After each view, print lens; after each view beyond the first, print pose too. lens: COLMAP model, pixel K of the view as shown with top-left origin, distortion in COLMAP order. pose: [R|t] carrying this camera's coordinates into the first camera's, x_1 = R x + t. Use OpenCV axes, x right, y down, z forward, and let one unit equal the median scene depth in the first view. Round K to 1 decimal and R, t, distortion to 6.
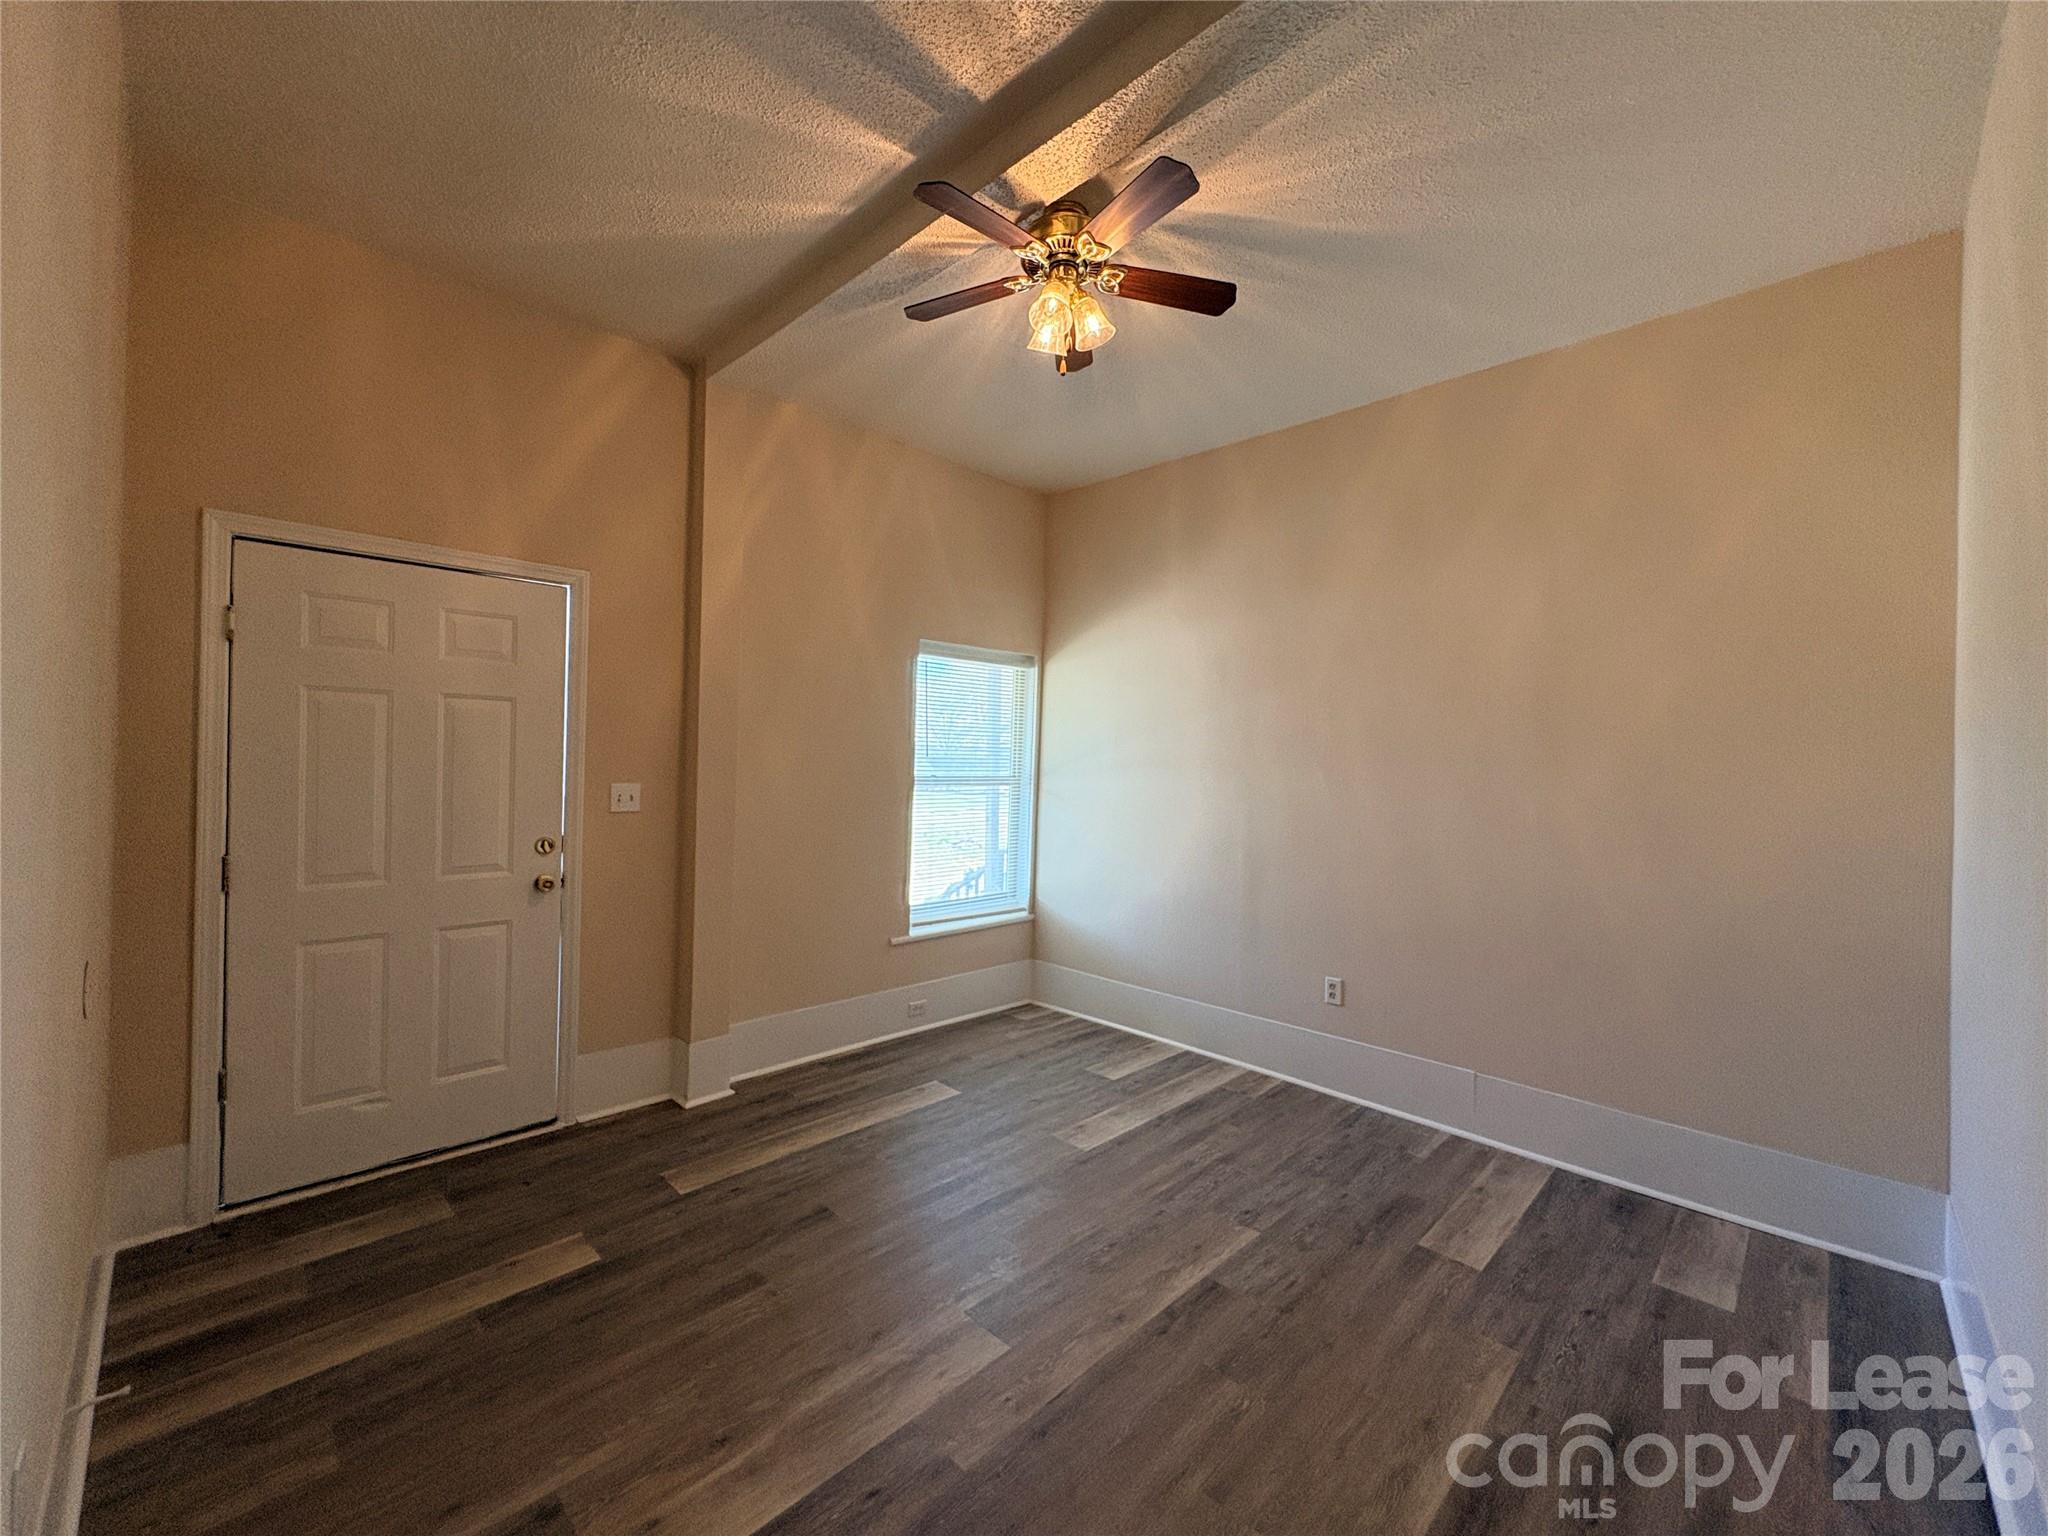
lens RADIAL K [[814.9, 0, 1015.8], [0, 814.9, 774.8], [0, 0, 1]] dist [-0.001619, 0.000289]
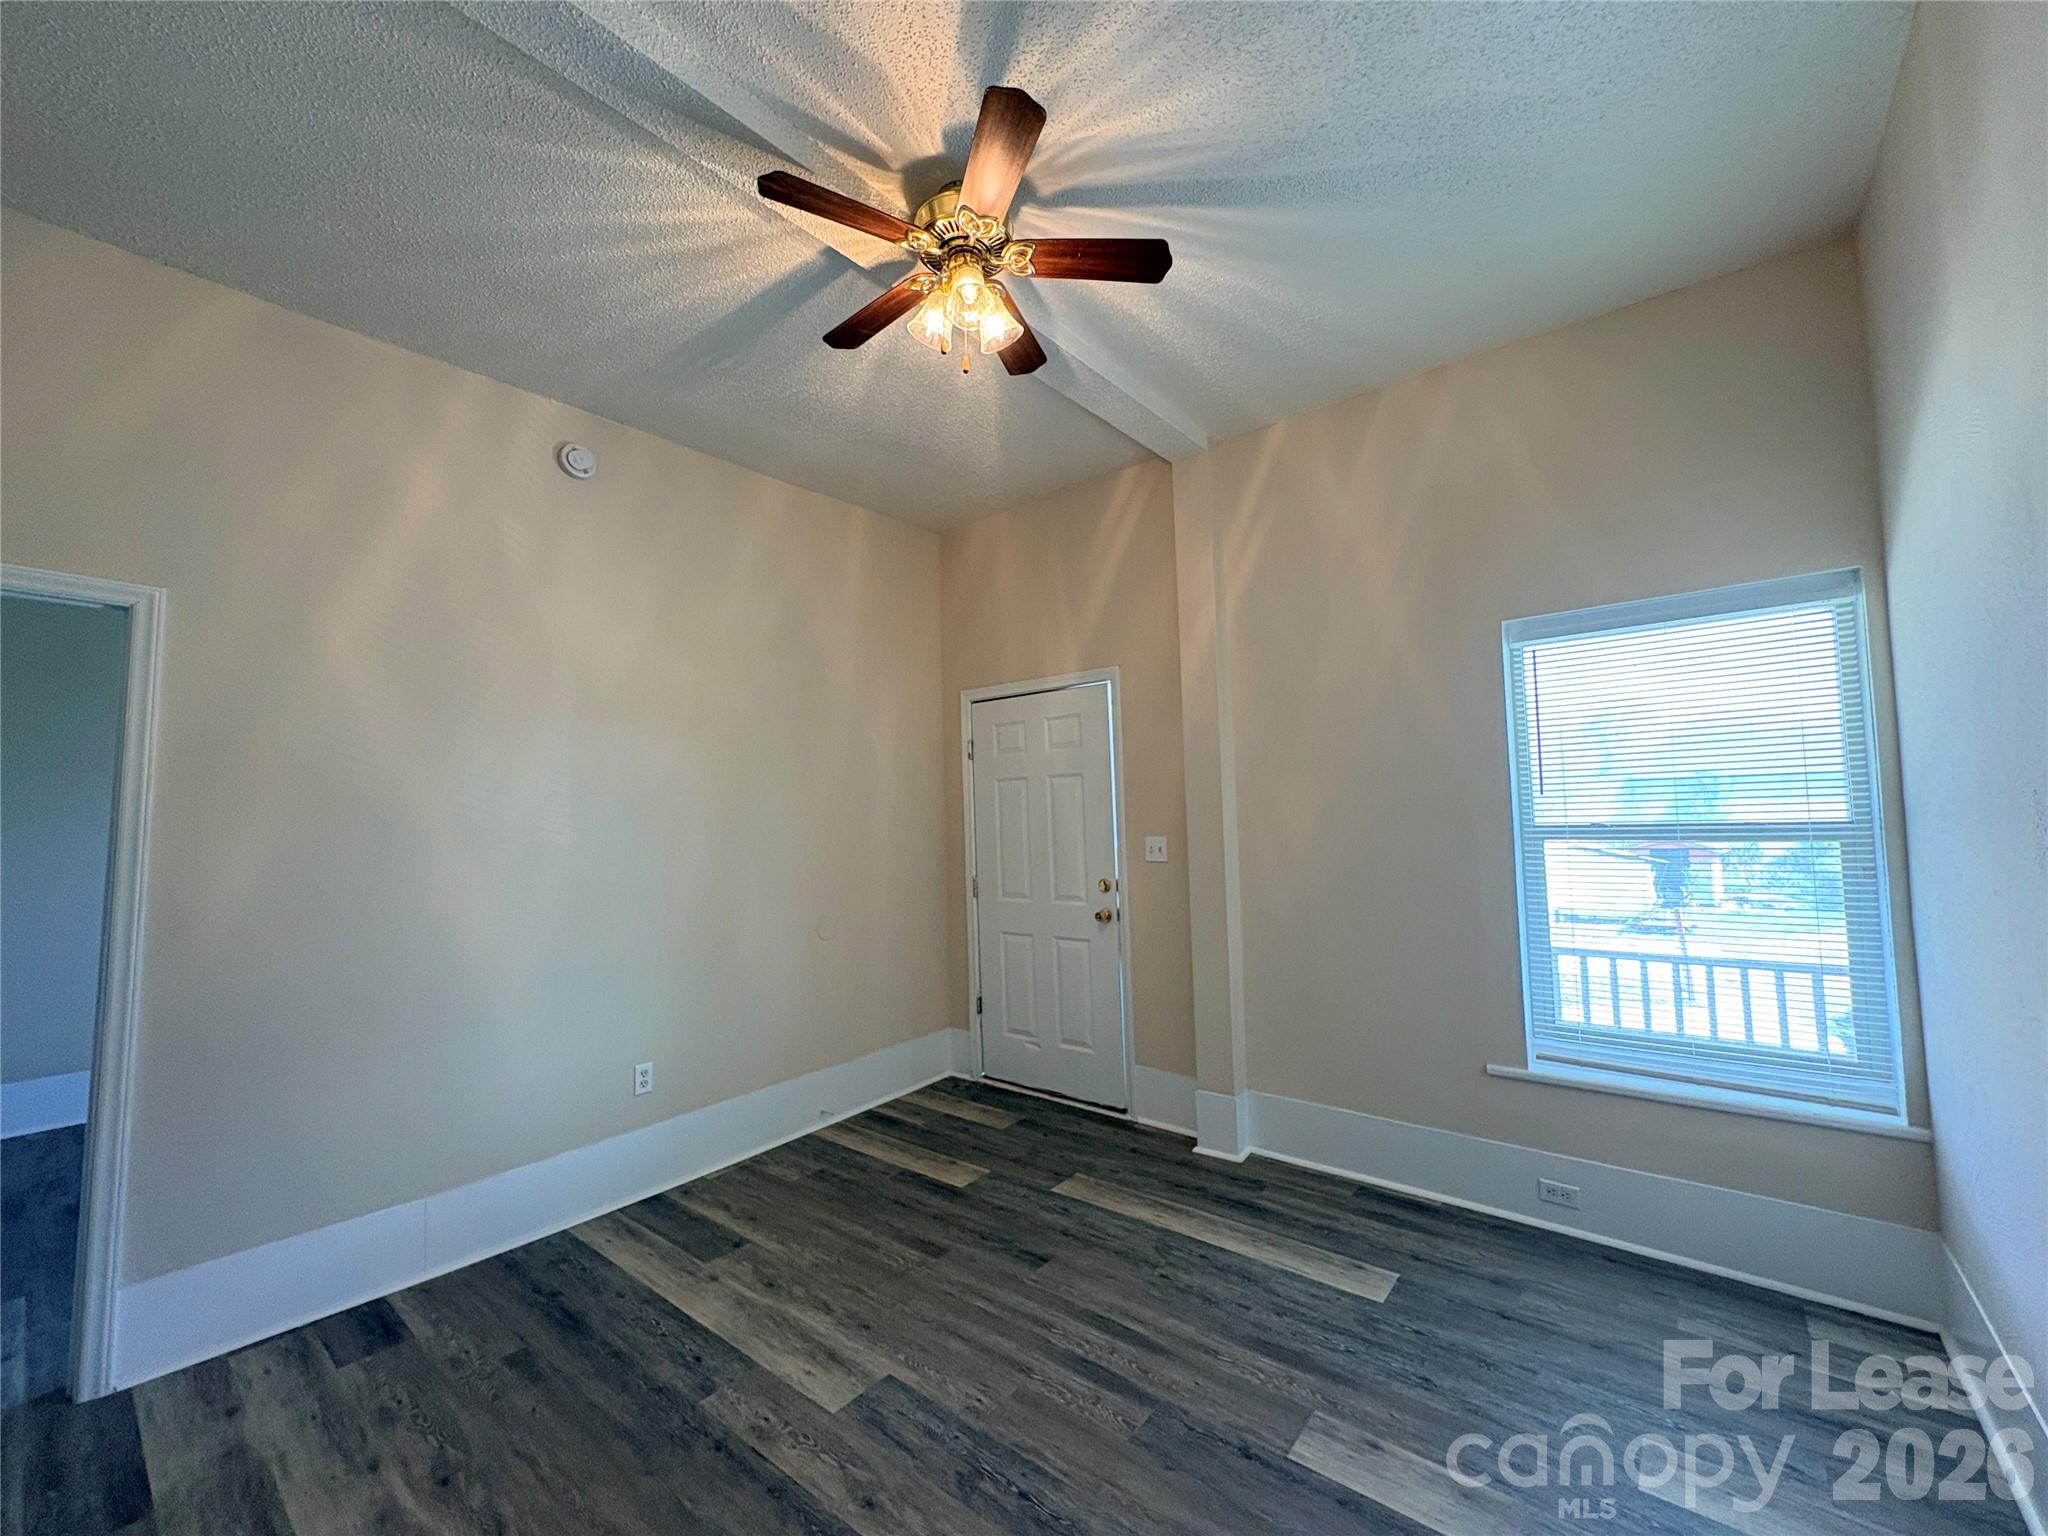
lens RADIAL K [[814.9, 0, 1032.0], [0, 814.9, 773.9], [0, 0, 1]] dist [-0.001619, 0.000289]
pose [[0.101280, -0.073007, -0.992176, 0.711987], [0.012847, 0.997317, -0.072074, 0.002644], [0.994775, -0.005447, 0.101946, 0.770841]]
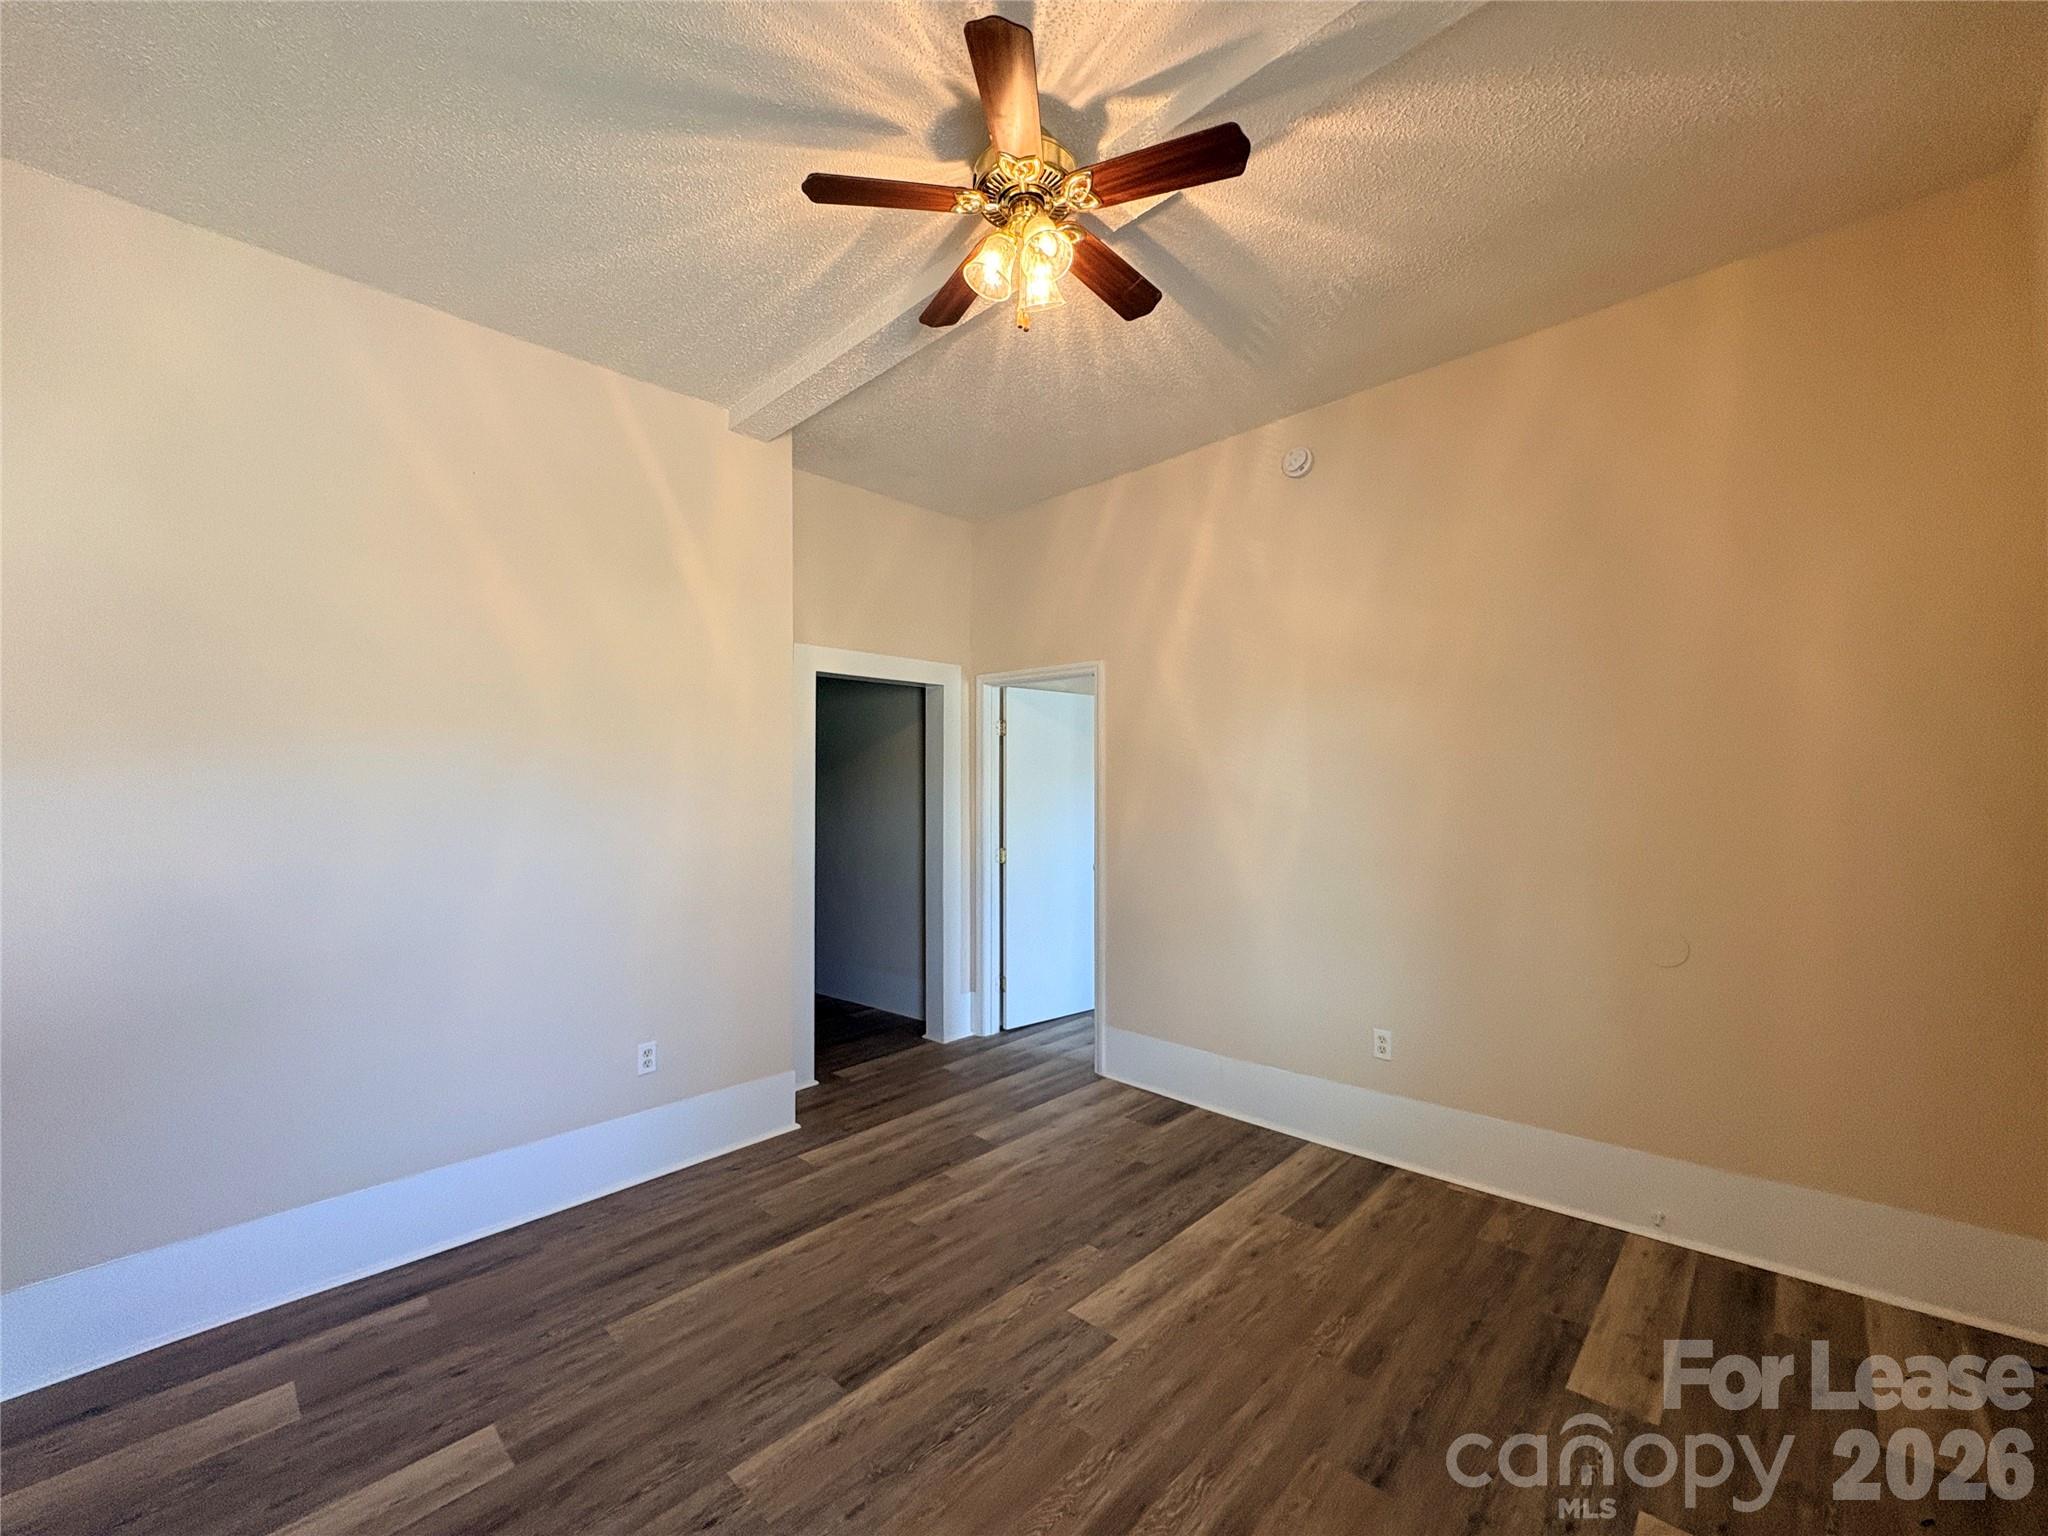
lens RADIAL K [[814.9, 0, 1017.6], [0, 814.9, 772.5], [0, 0, 1]] dist [-0.001619, 0.000289]
pose [[-0.999746, -0.010860, -0.019752, 0.063312], [-0.010622, 0.999870, -0.012123, -0.020543], [0.019881, -0.011911, -0.999731, 1.443142]]
